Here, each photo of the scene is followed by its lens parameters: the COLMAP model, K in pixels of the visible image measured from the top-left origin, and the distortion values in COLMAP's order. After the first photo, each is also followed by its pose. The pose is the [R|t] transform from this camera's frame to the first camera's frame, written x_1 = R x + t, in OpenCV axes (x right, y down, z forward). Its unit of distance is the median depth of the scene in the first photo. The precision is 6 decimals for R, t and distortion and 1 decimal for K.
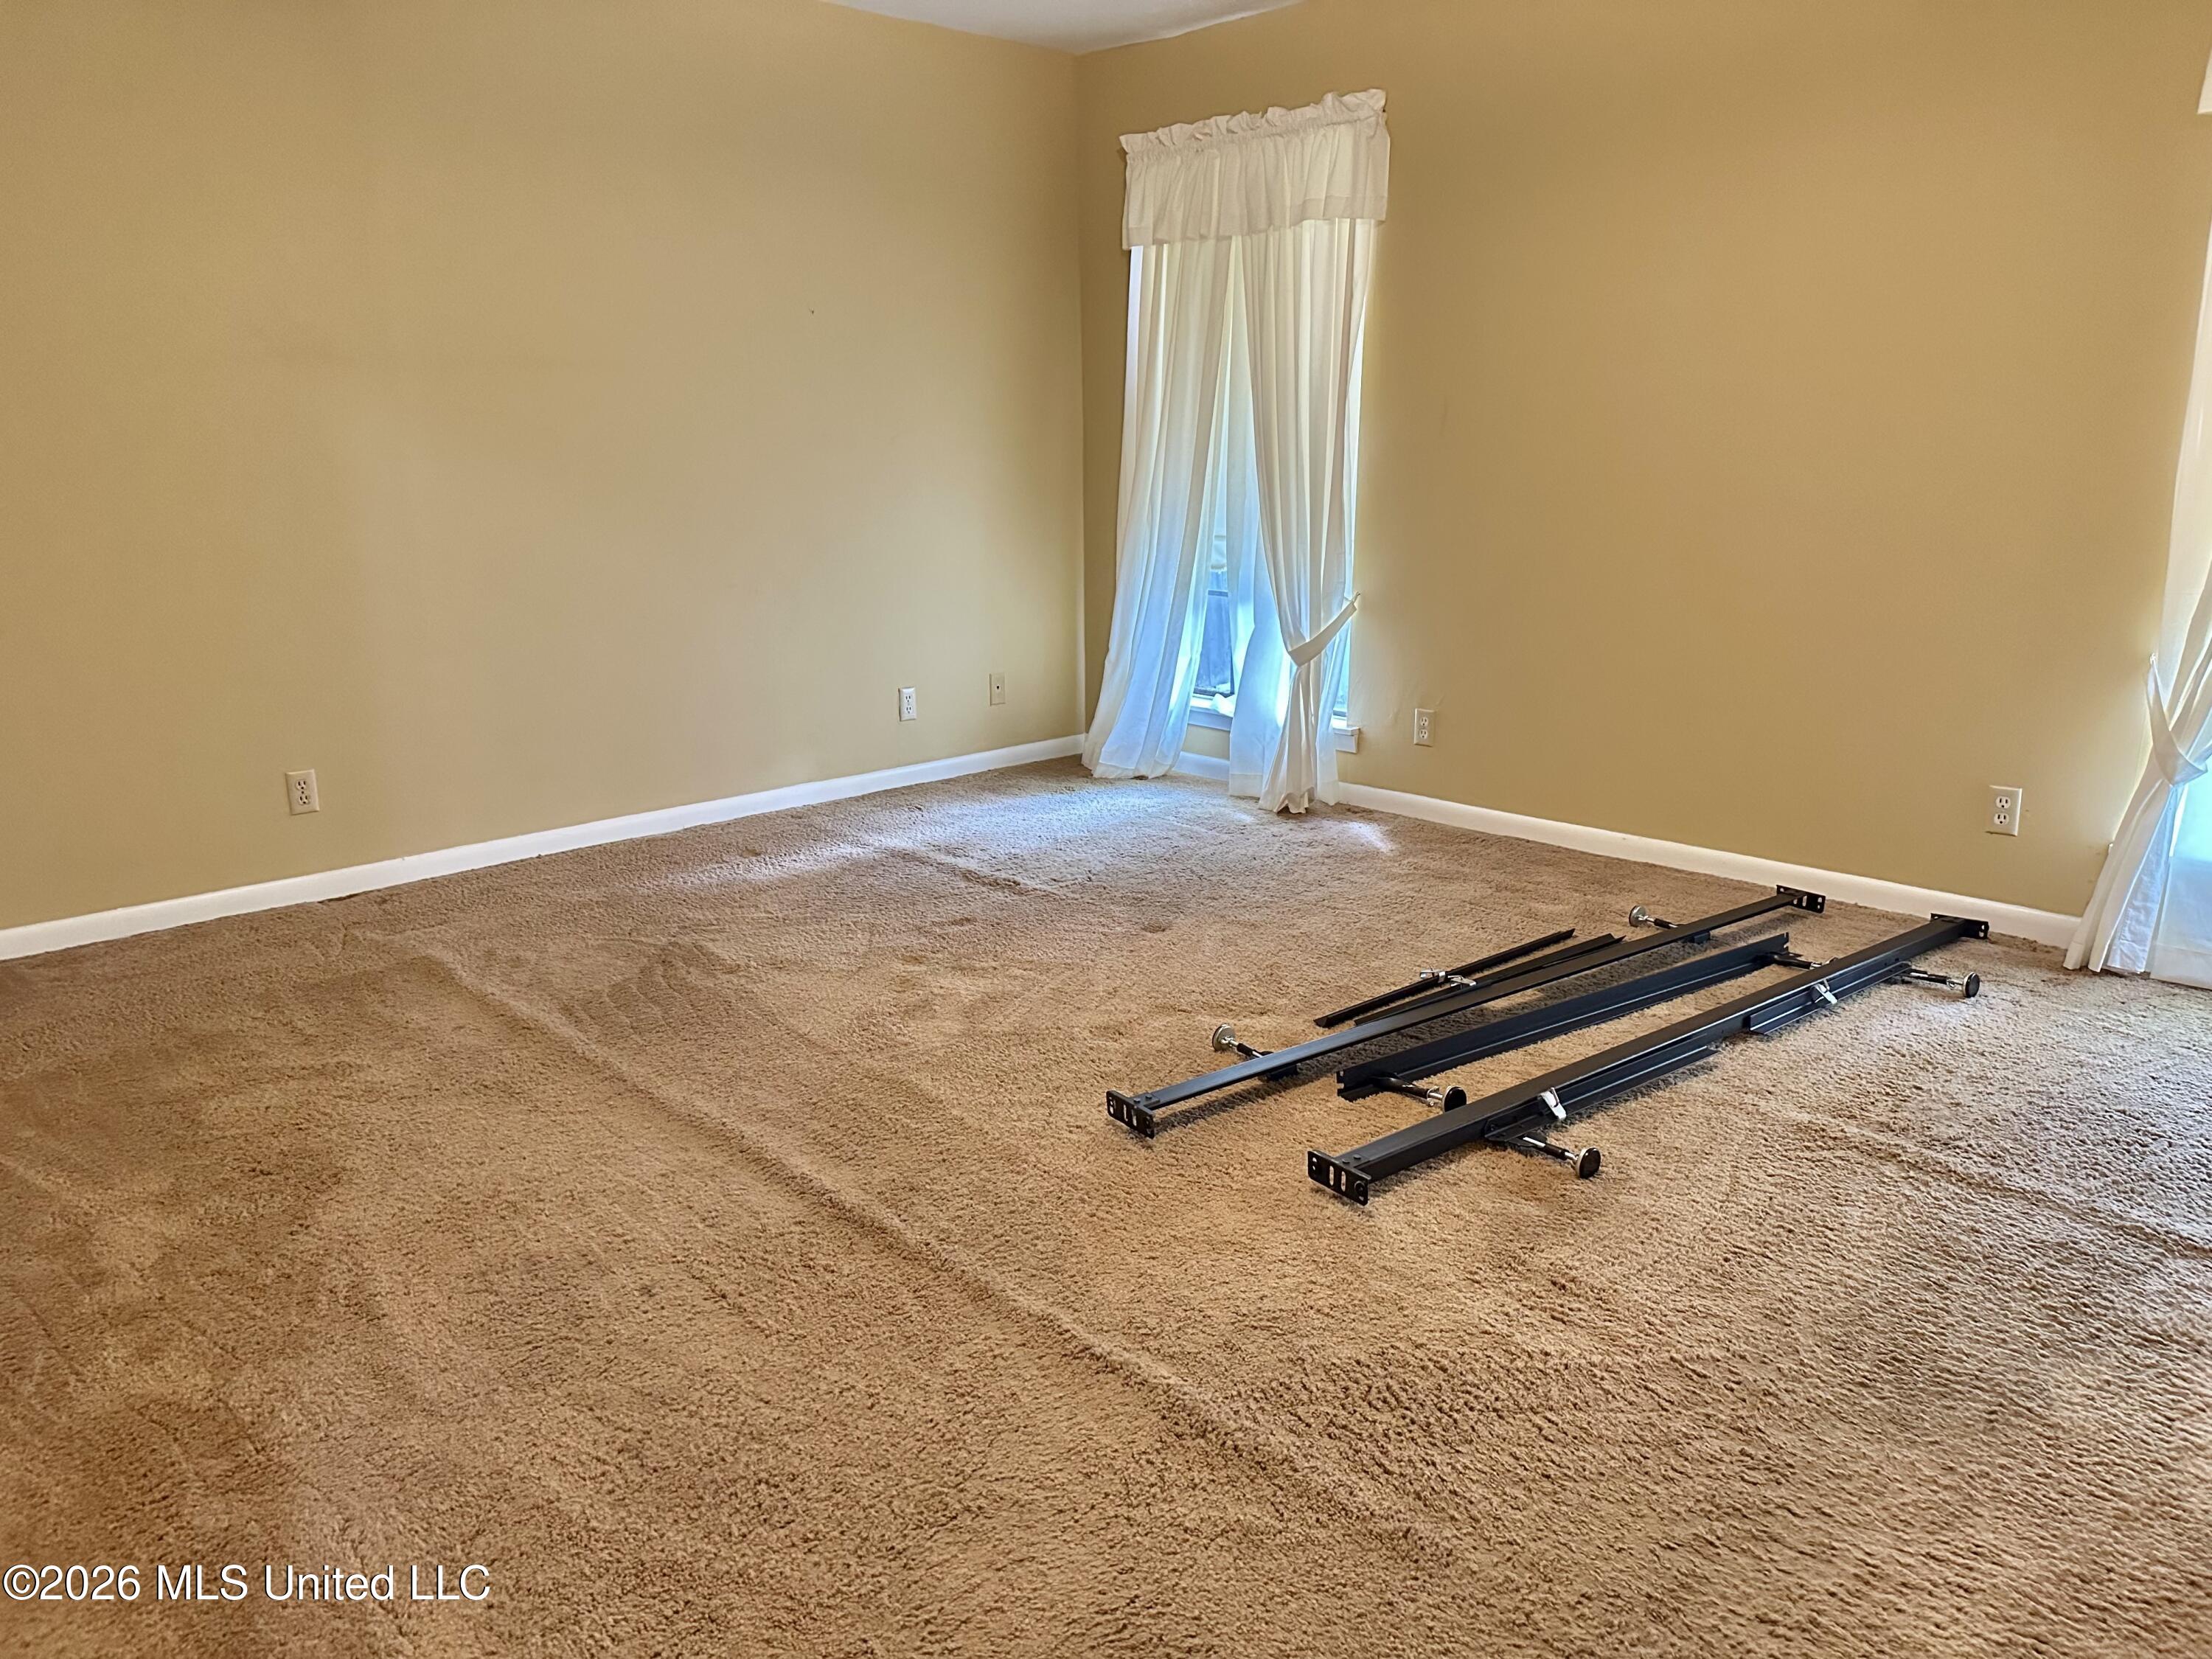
lens RADIAL K [[1572.5, 0, 1106.0], [0, 1572.5, 829.5], [0, 0, 1]] dist [0.144340, -0.315744]
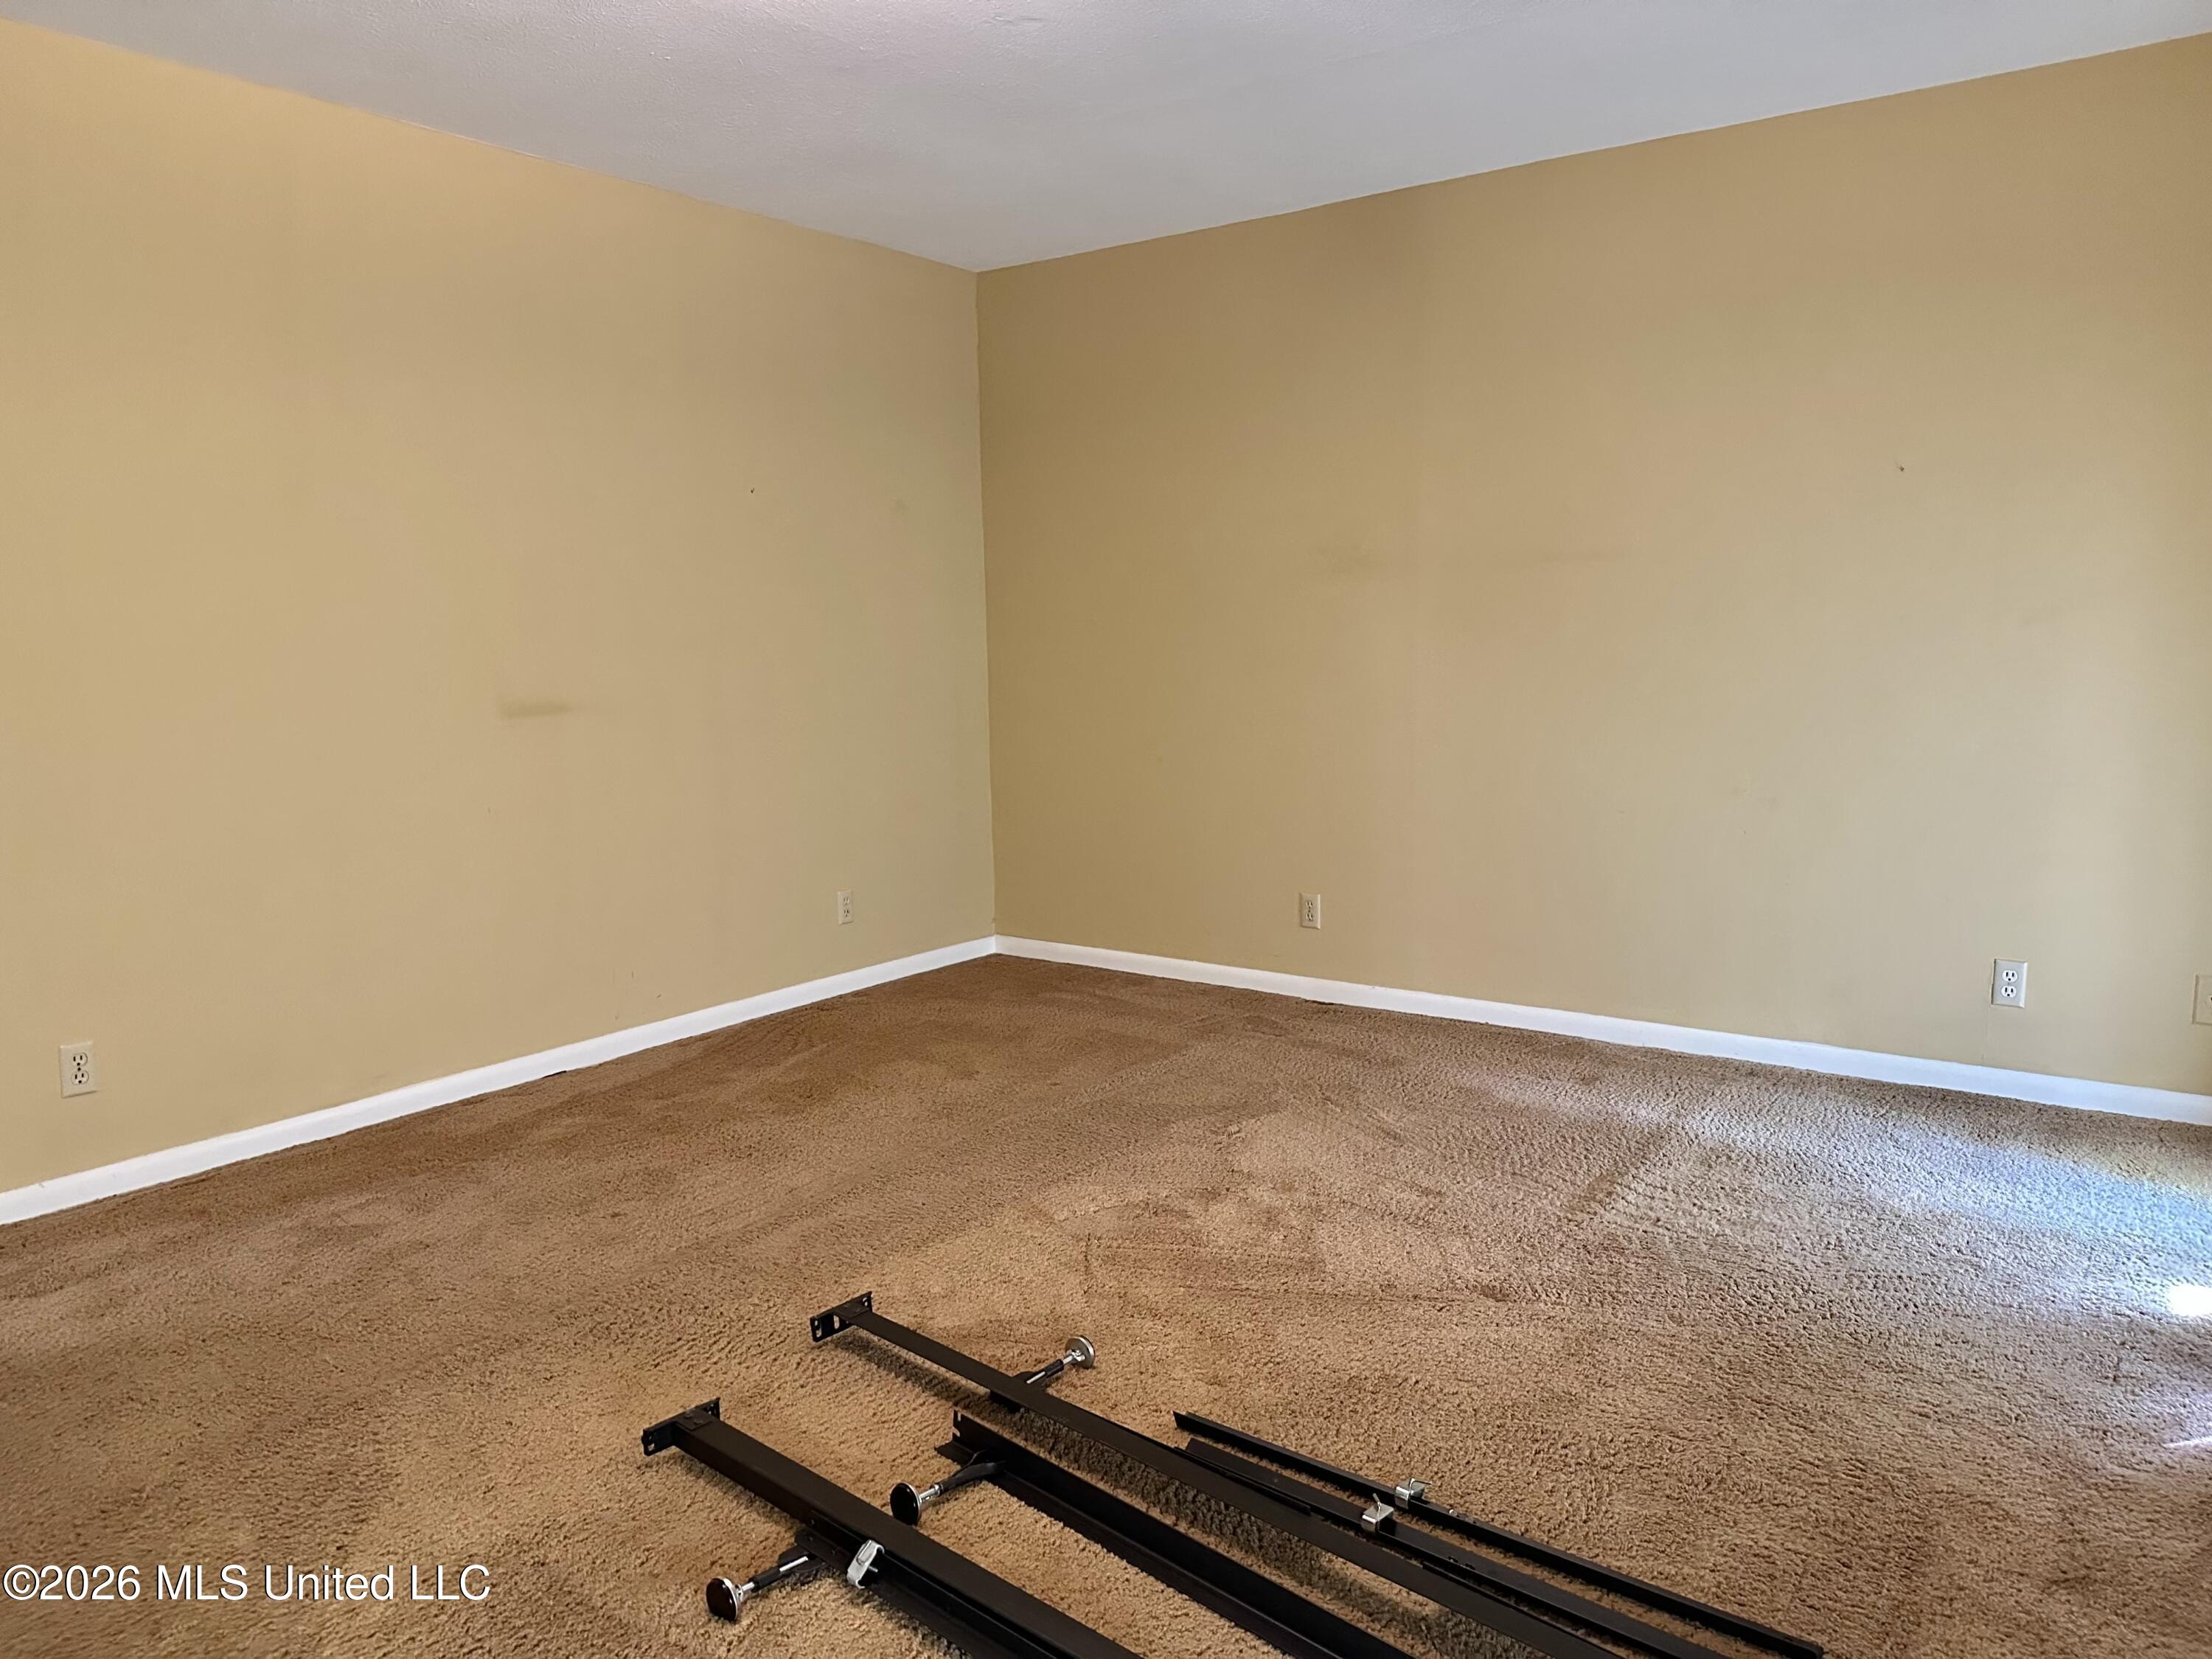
lens RADIAL K [[1572.5, 0, 1106.0], [0, 1572.5, 829.5], [0, 0, 1]] dist [0.144340, -0.315744]
pose [[0.133826, 0.126275, -0.982927, 0.793957], [-0.216361, 0.971645, 0.095368, -0.197743], [0.967098, 0.199904, 0.157352, 0.763657]]
